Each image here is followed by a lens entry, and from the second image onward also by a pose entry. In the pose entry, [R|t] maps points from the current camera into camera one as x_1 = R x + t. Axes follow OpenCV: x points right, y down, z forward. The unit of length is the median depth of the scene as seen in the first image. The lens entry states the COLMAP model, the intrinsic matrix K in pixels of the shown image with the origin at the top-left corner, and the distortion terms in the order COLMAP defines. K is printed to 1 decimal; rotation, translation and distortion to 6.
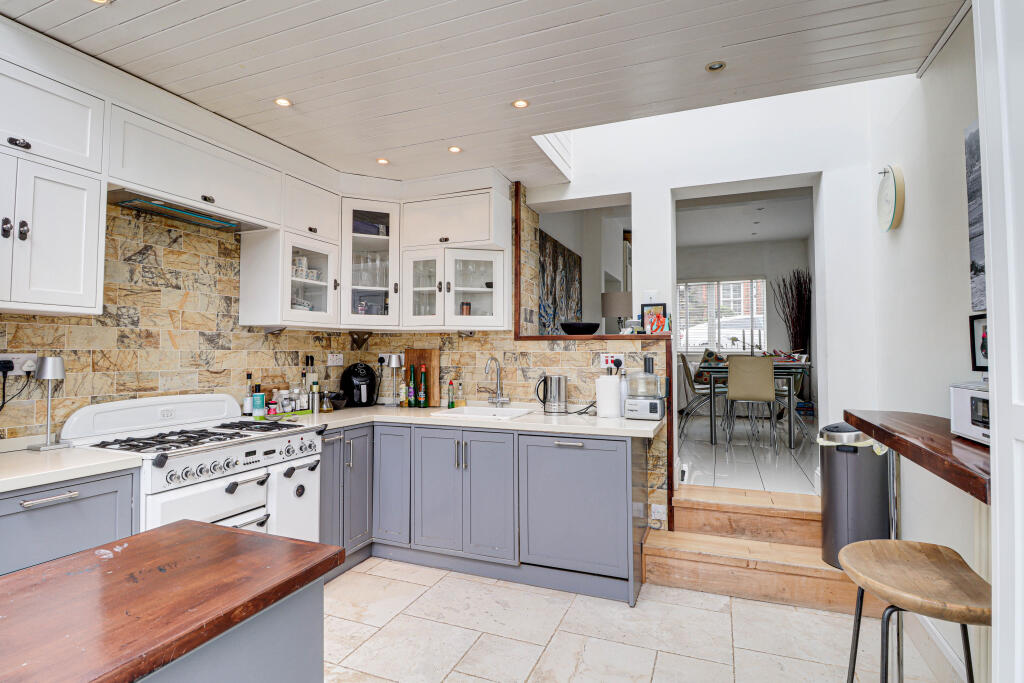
lens RADIAL K [[481.2, 0, 517.3], [0, 481.2, 339.6], [0, 0, 1]] dist [-0.016913, -0.000653]
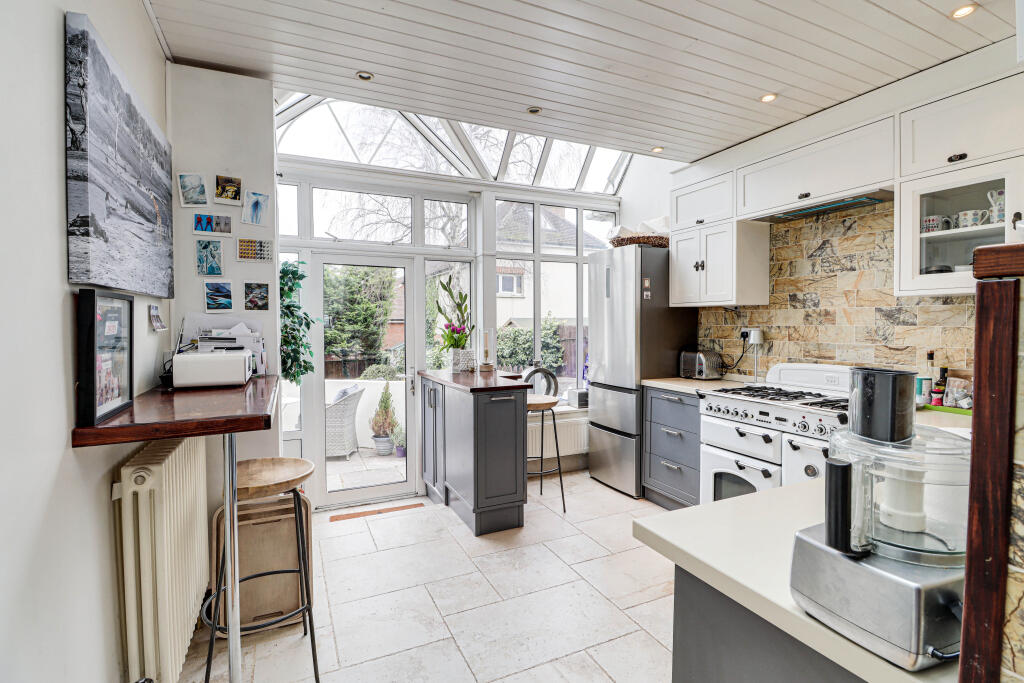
lens RADIAL K [[481.2, 0, 514.5], [0, 481.2, 336.3], [0, 0, 1]] dist [-0.016913, -0.000653]
pose [[-0.661837, 0.024823, -0.749236, 0.679821], [0.025021, 0.999626, 0.011016, 0.015367], [0.749230, -0.011456, -0.662211, 1.211413]]
